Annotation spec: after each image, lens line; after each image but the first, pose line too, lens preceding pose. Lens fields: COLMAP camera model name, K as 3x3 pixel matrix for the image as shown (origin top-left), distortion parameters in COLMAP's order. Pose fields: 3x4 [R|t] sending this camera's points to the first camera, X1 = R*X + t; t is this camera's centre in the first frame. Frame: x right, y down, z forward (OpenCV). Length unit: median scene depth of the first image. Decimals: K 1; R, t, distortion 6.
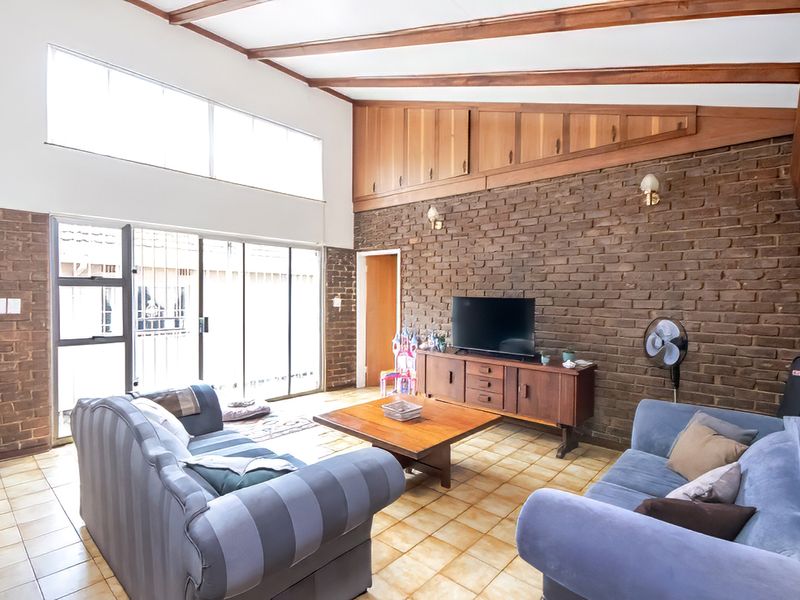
lens RADIAL K [[416.7, 0, 398.6], [0, 416.7, 298.2], [0, 0, 1]] dist [-0.001850, -0.002457]
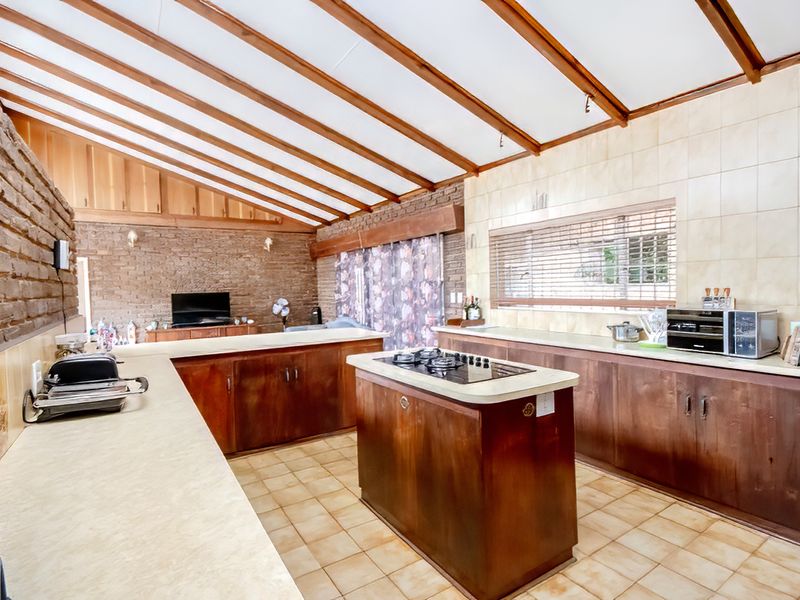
lens RADIAL K [[416.7, 0, 398.4], [0, 416.7, 300.3], [0, 0, 1]] dist [-0.001850, -0.002457]
pose [[0.255787, -0.039350, 0.965932, -1.182825], [0.049251, 0.998404, 0.027631, 0.021645], [-0.965478, 0.040505, 0.257316, -0.236011]]
